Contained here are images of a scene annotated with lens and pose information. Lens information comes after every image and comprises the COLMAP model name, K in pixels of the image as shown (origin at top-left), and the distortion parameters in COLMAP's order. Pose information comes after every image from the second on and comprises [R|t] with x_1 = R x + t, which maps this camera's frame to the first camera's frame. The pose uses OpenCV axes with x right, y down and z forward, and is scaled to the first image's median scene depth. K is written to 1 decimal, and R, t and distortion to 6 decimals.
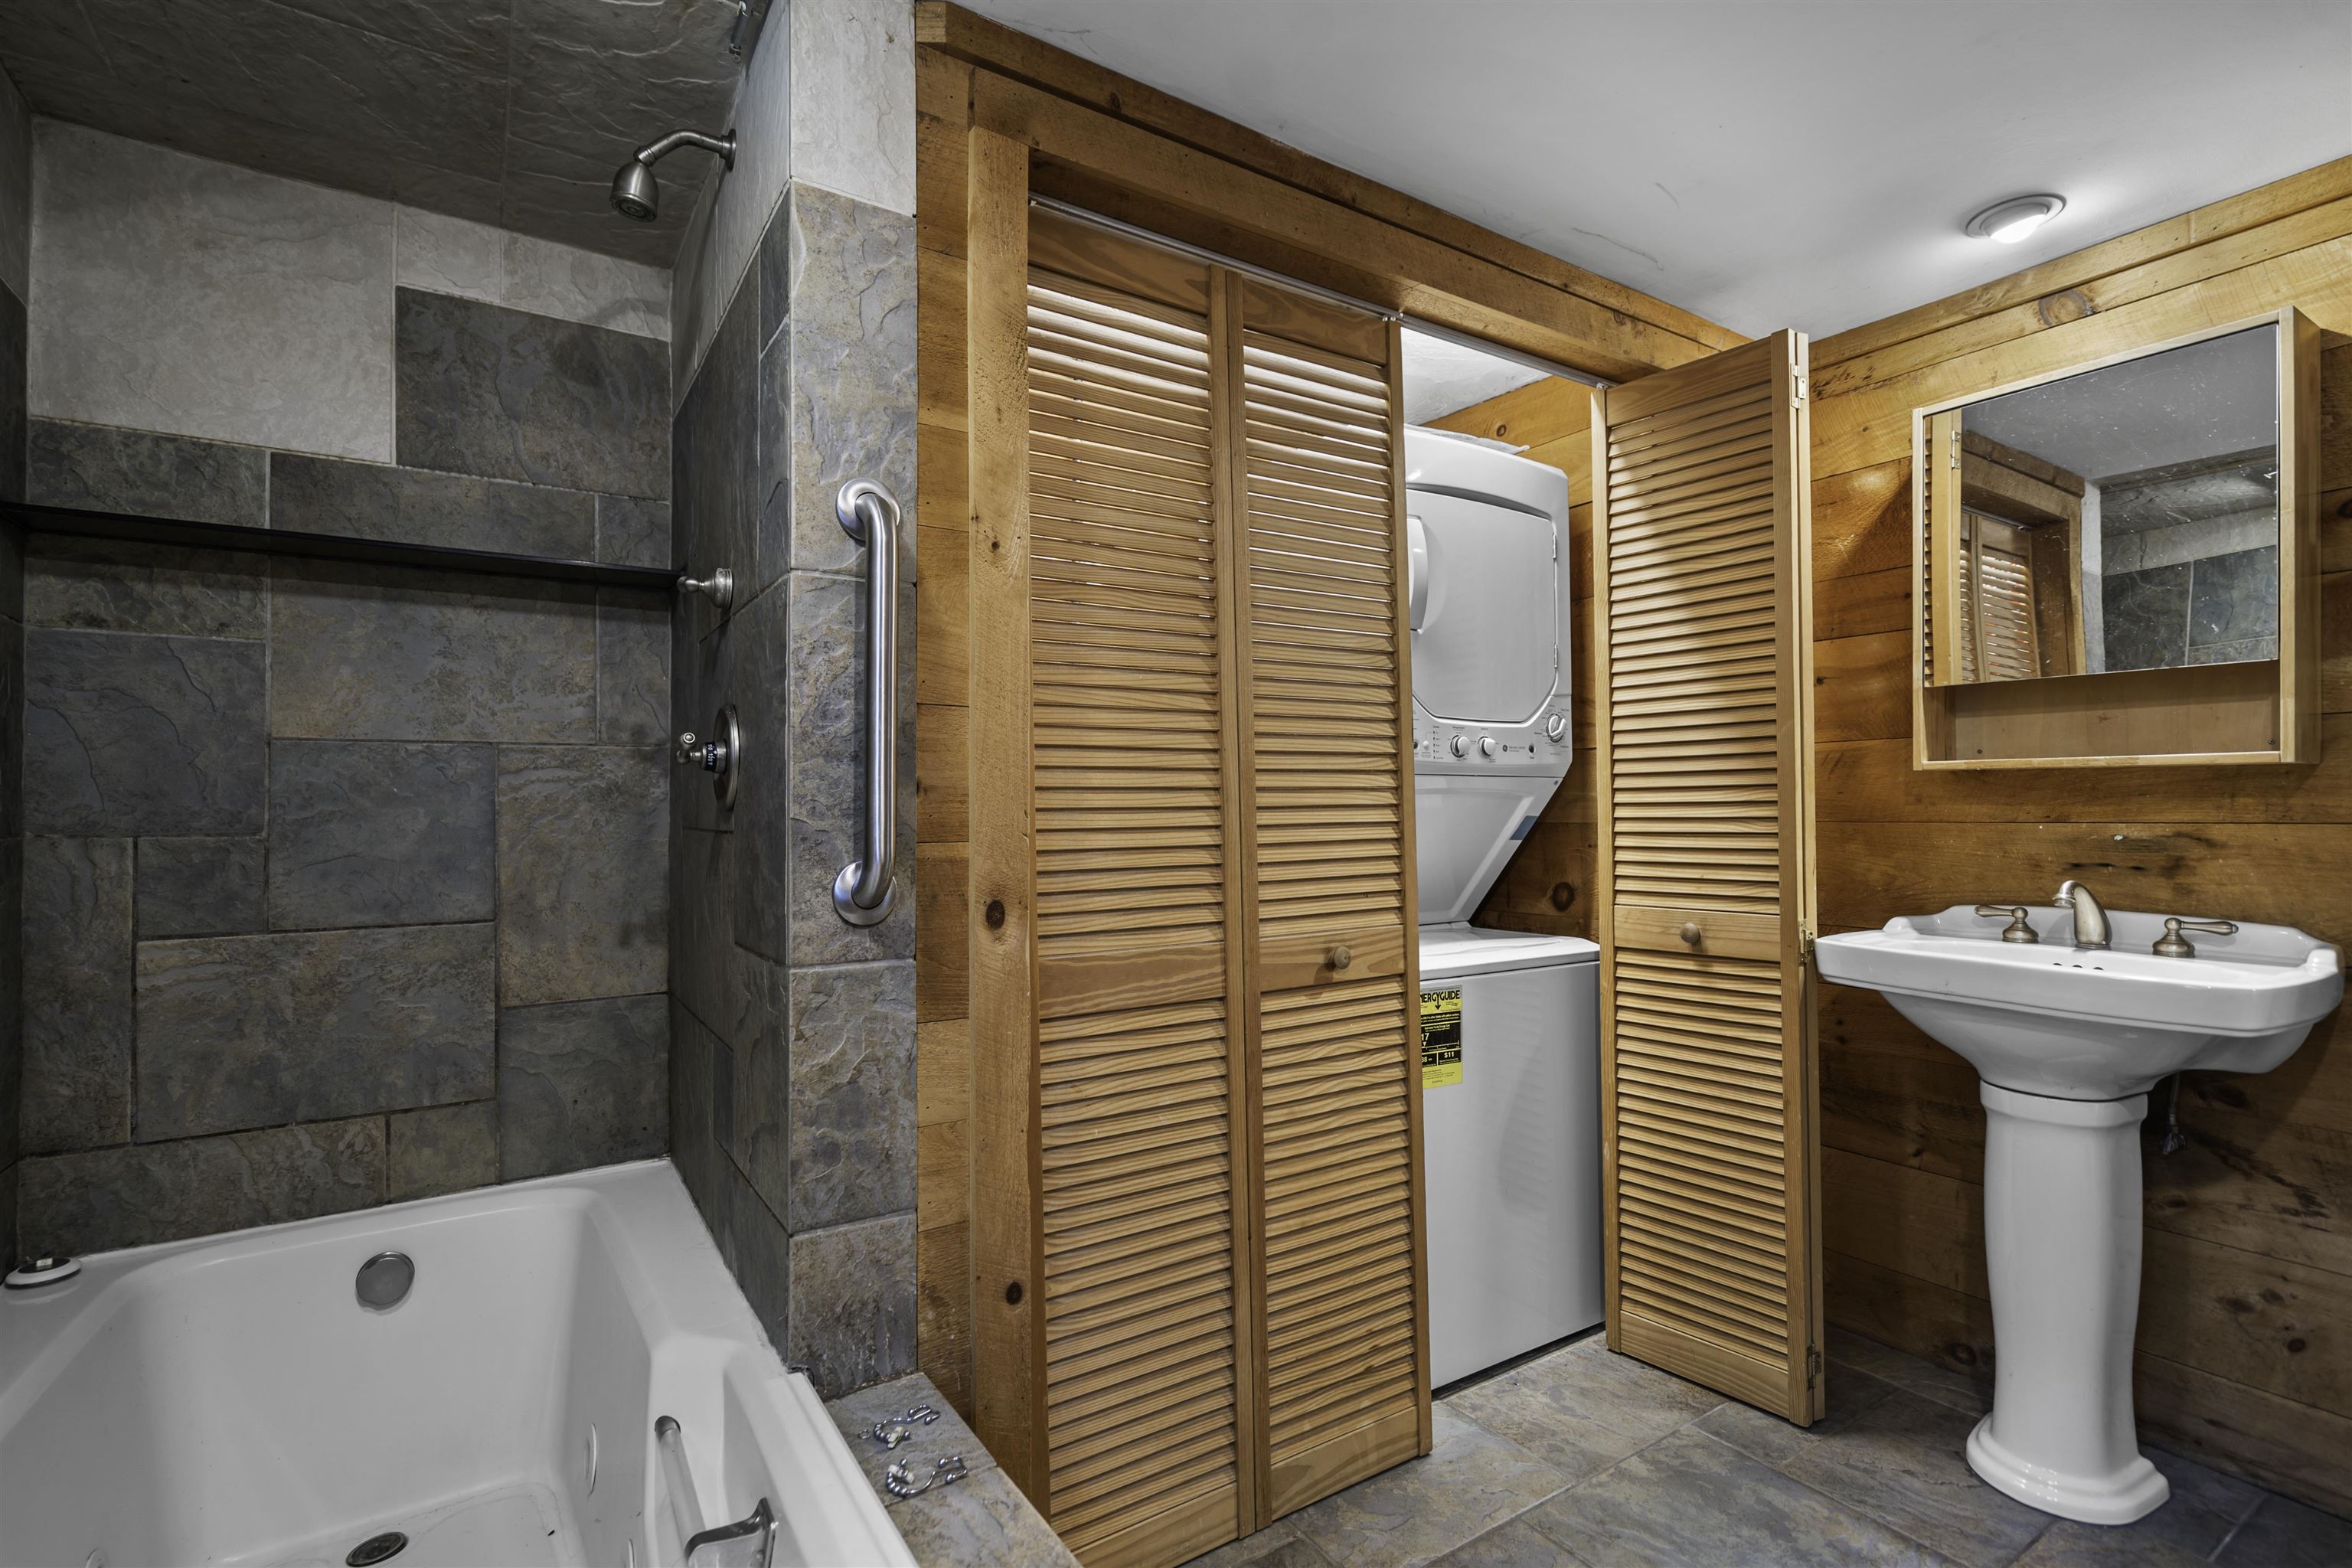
lens RADIAL K [[1101.2, 0, 1182.0], [0, 1101.2, 766.9], [0, 0, 1]] dist [0.005437, 0.001271]
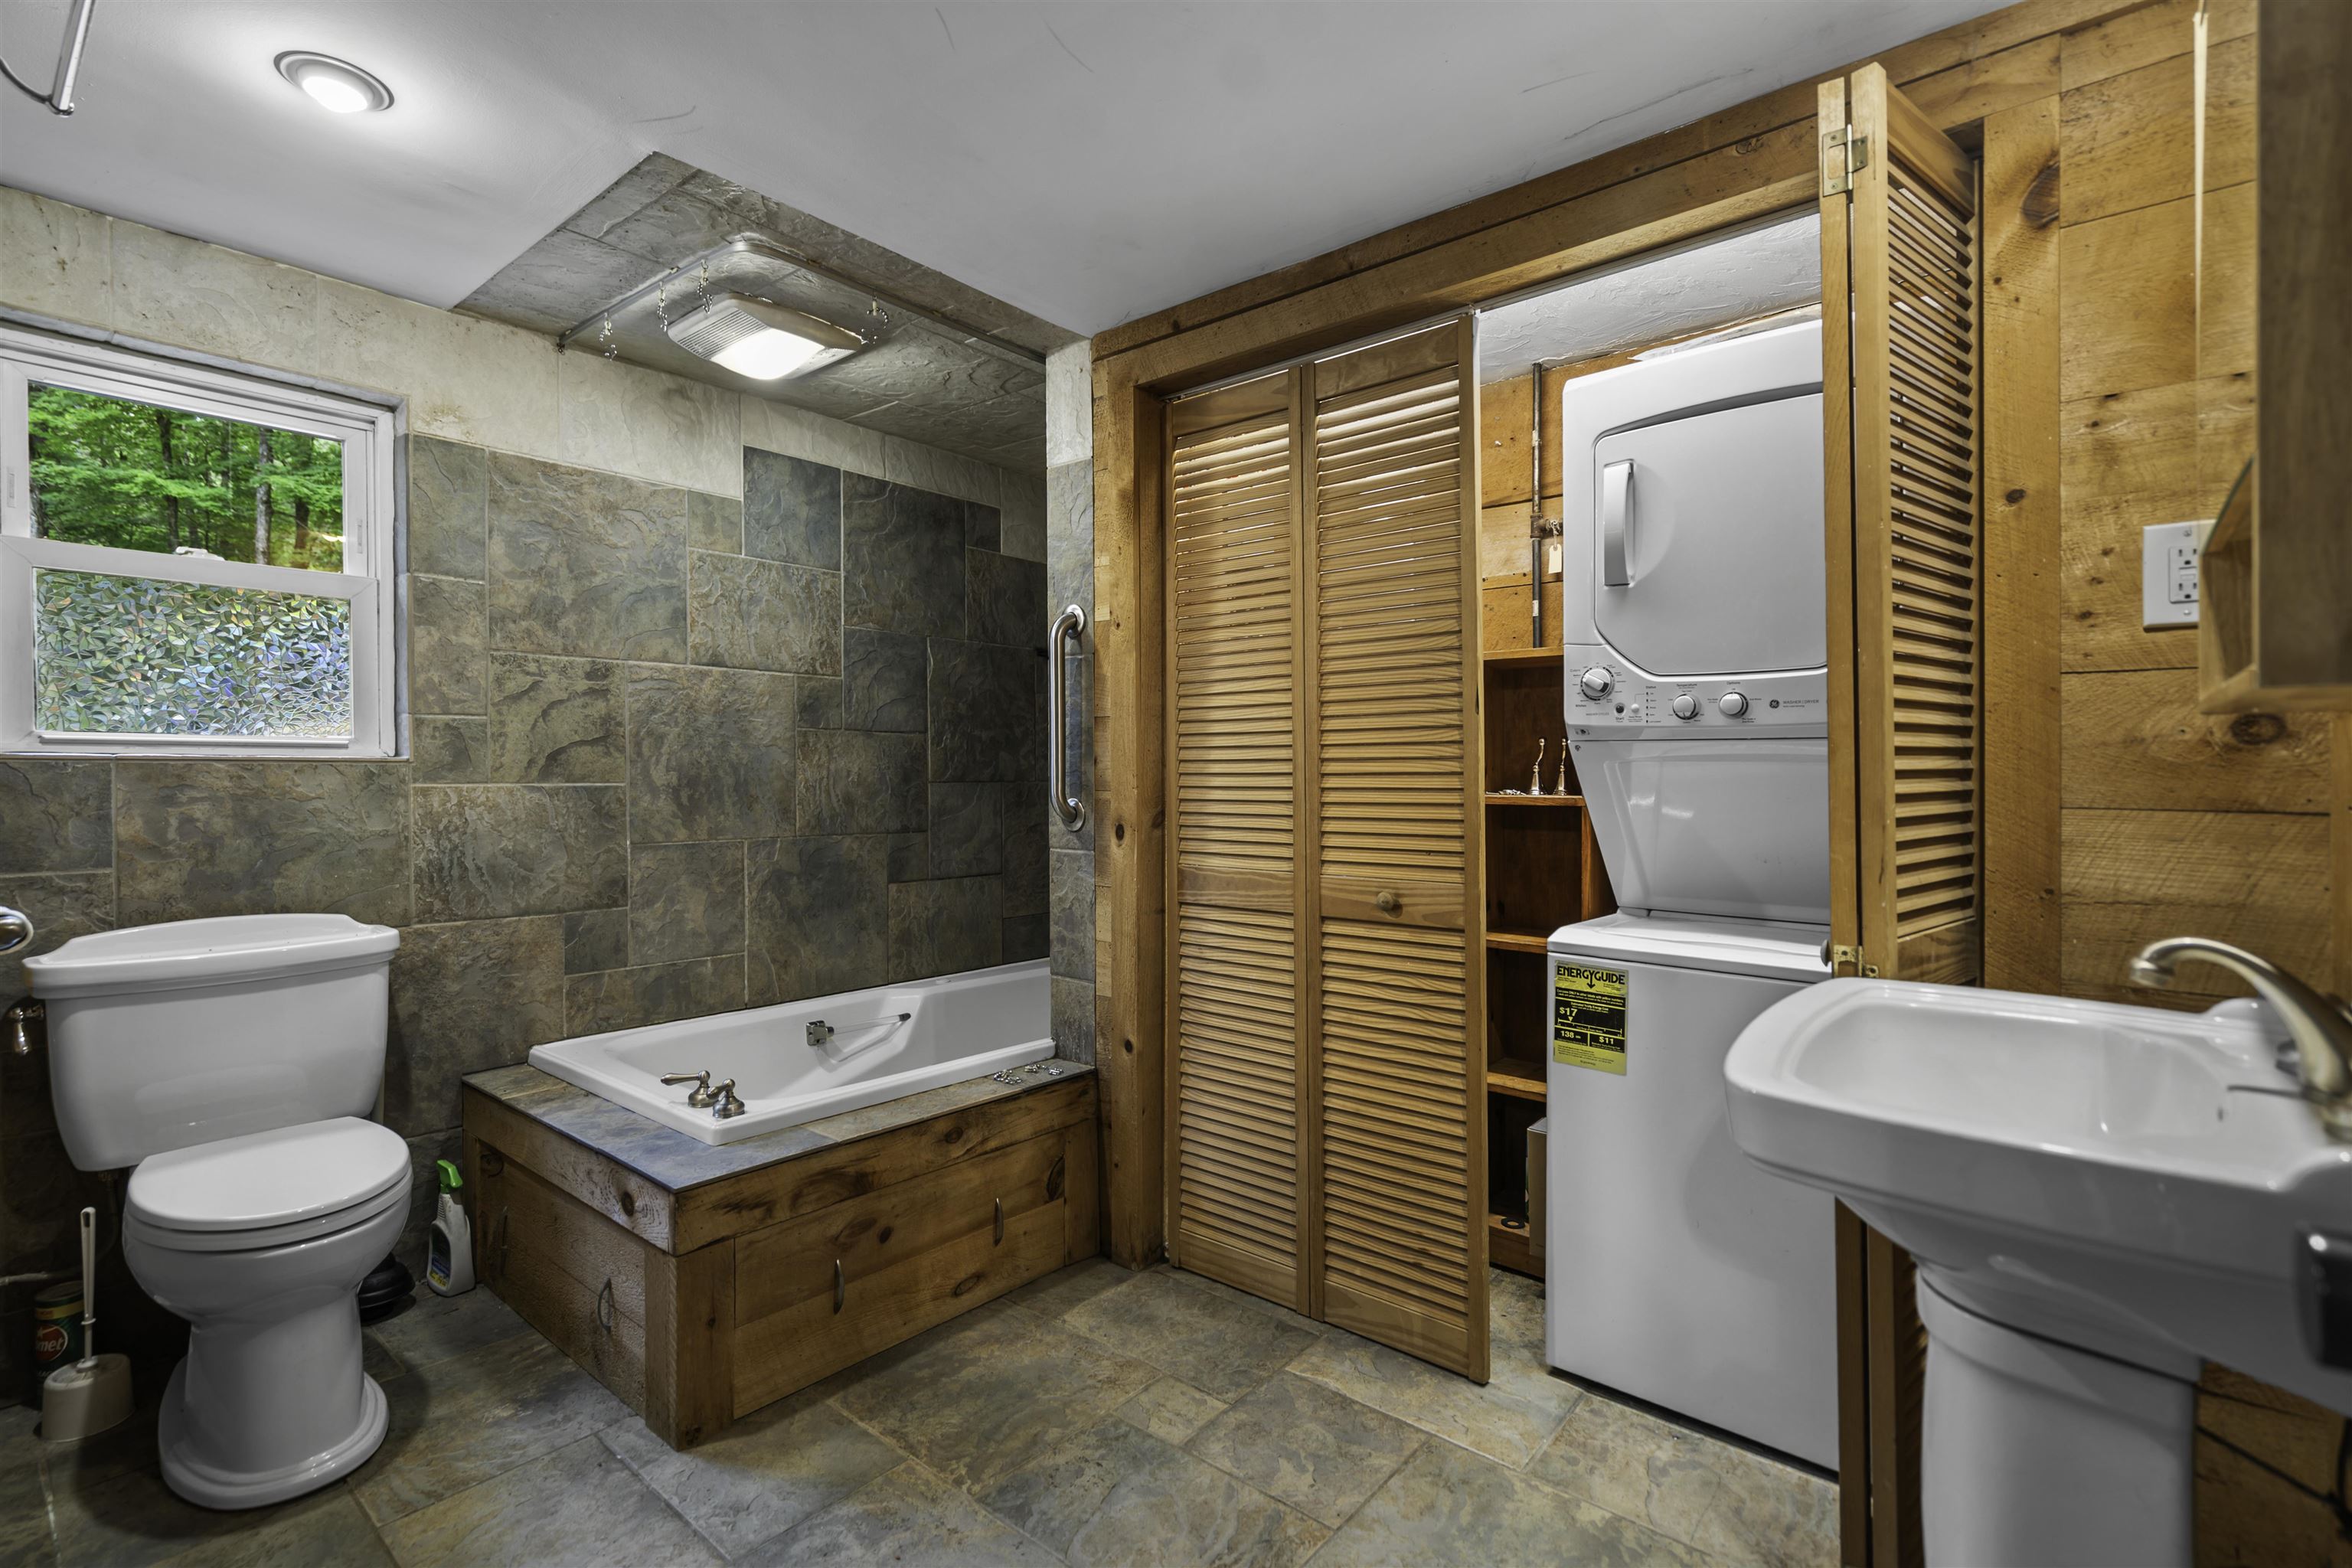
lens RADIAL K [[1101.2, 0, 1168.9], [0, 1101.2, 768.1], [0, 0, 1]] dist [0.005437, 0.001271]
pose [[0.274959, -0.003708, -0.961449, 1.251228], [0.023495, 0.999720, 0.002863, 0.022255], [0.961169, -0.023376, 0.274969, 0.468629]]
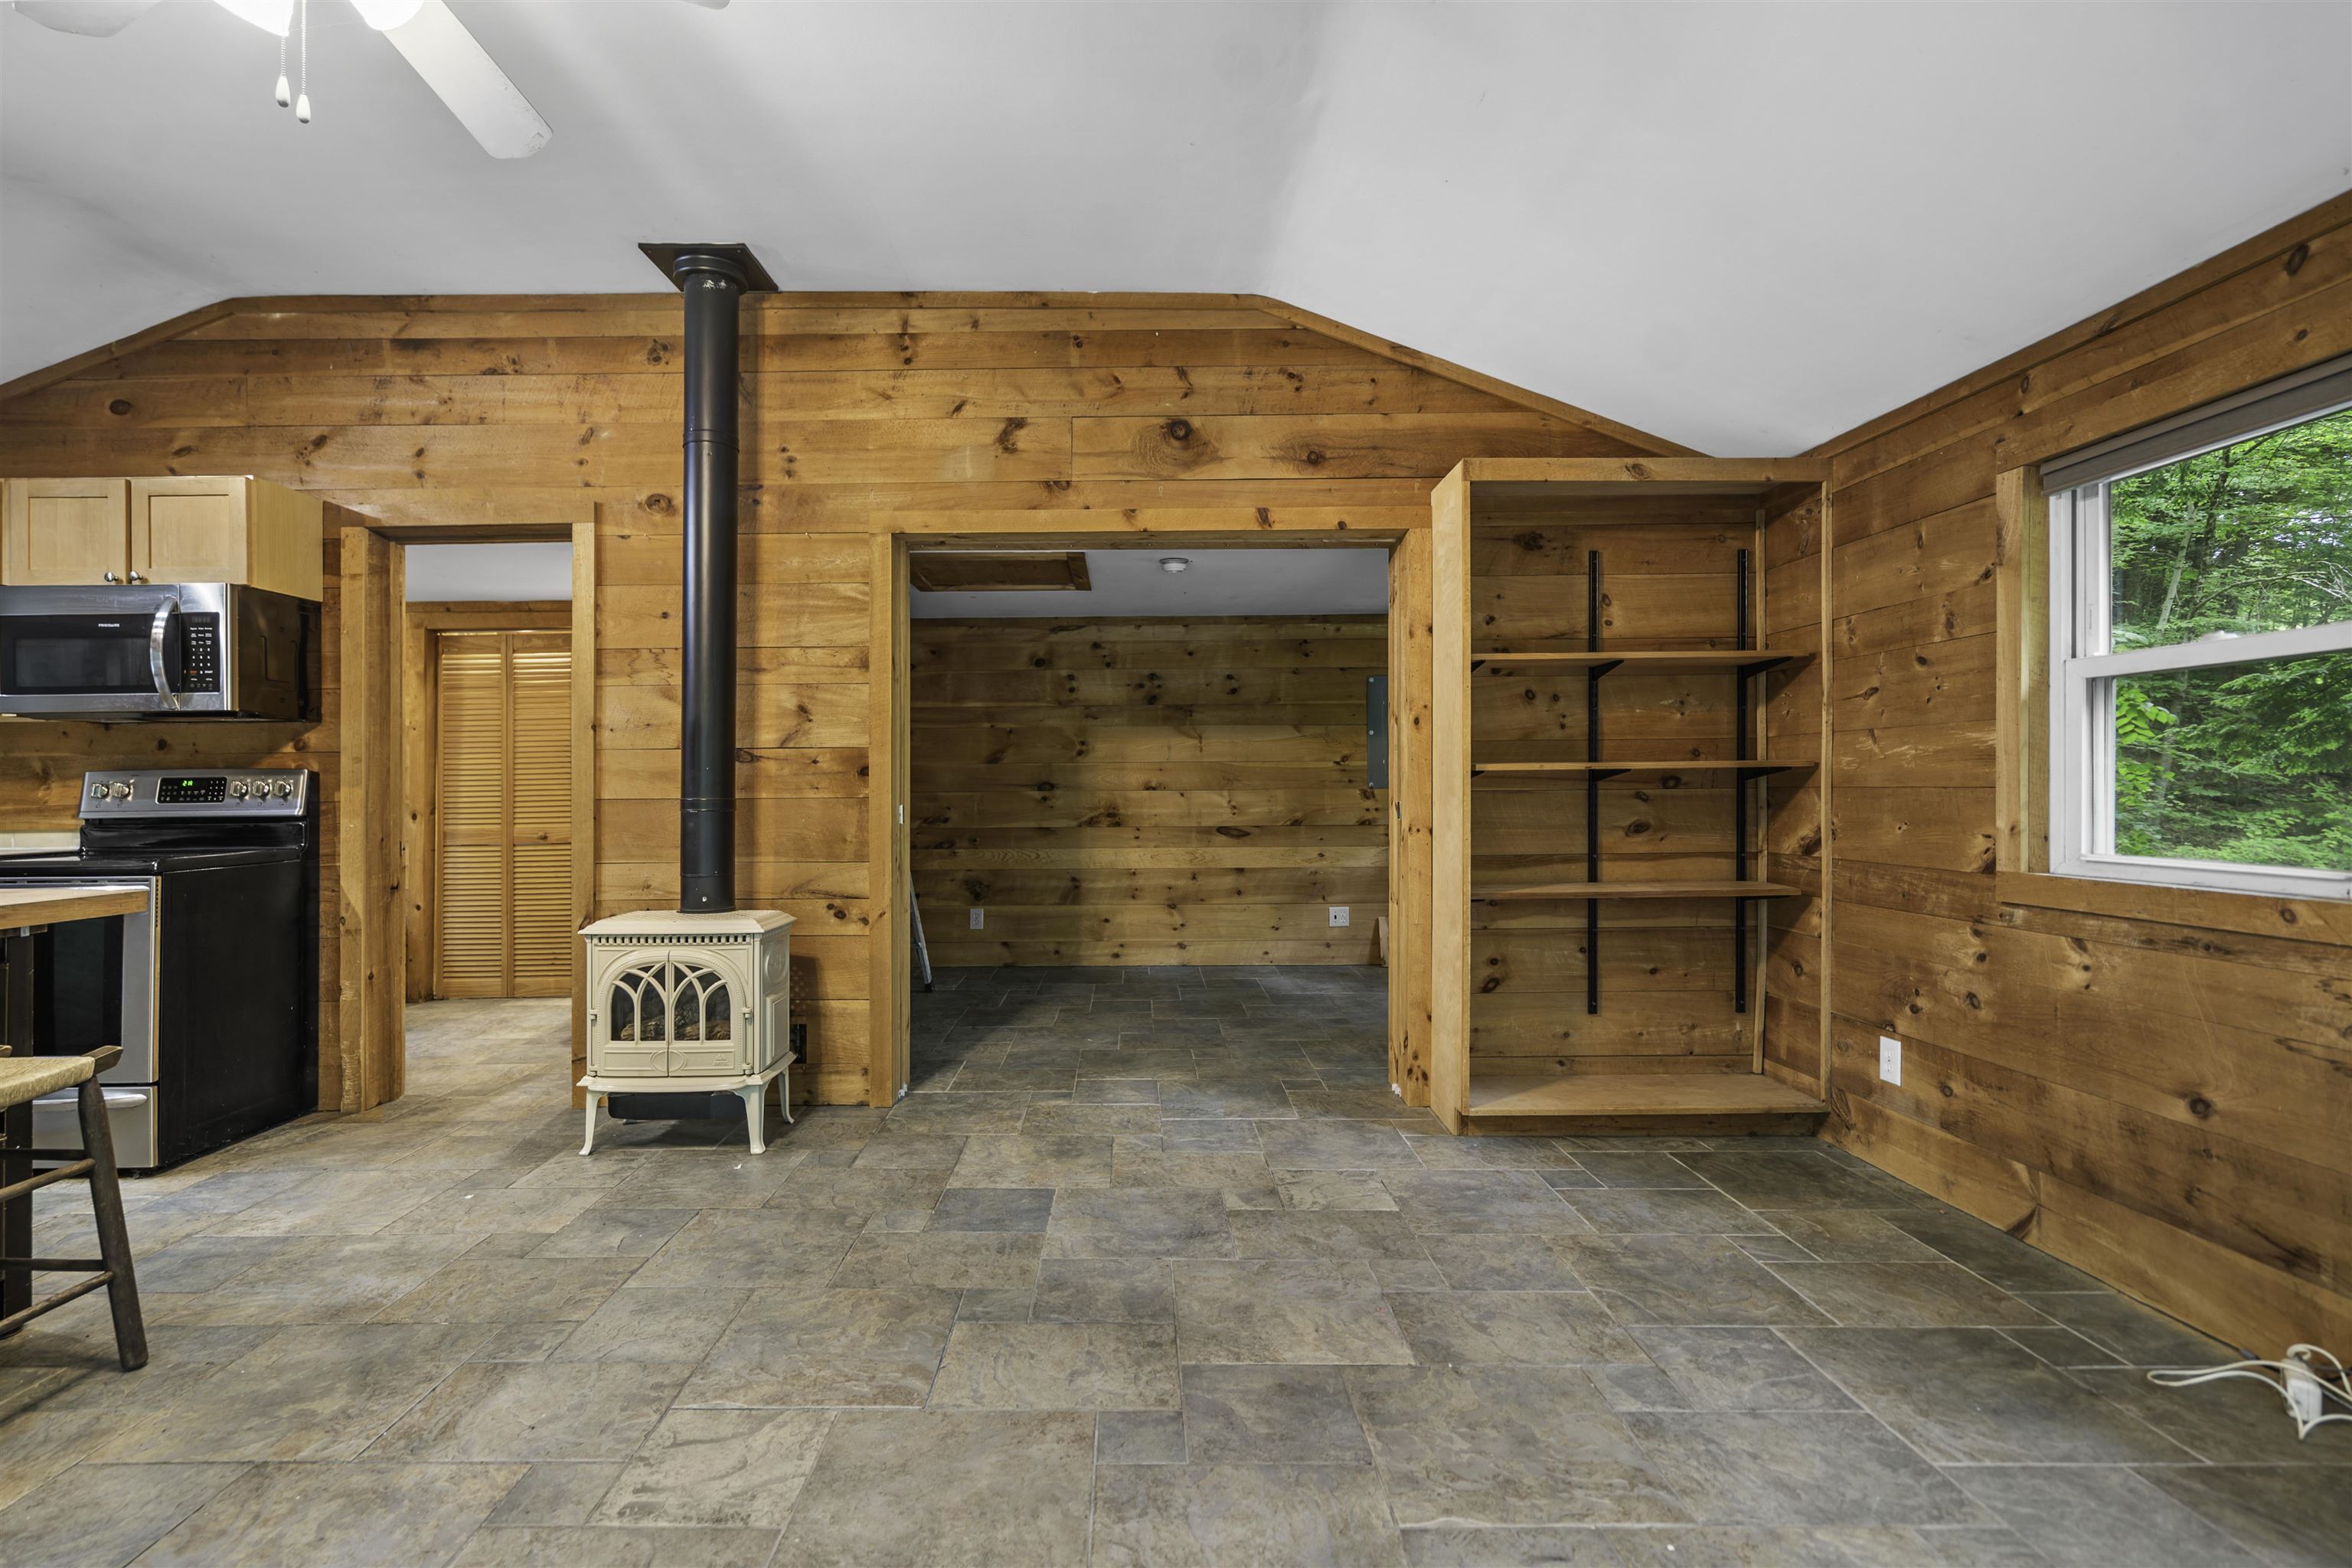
lens RADIAL K [[1101.2, 0, 1179.7], [0, 1101.2, 779.2], [0, 0, 1]] dist [0.005437, 0.001271]
pose [[0.832612, -0.010592, -0.553755, 3.657498], [0.016397, 0.999850, 0.005529, 0.015415], [0.553614, -0.013683, 0.832661, -0.703992]]
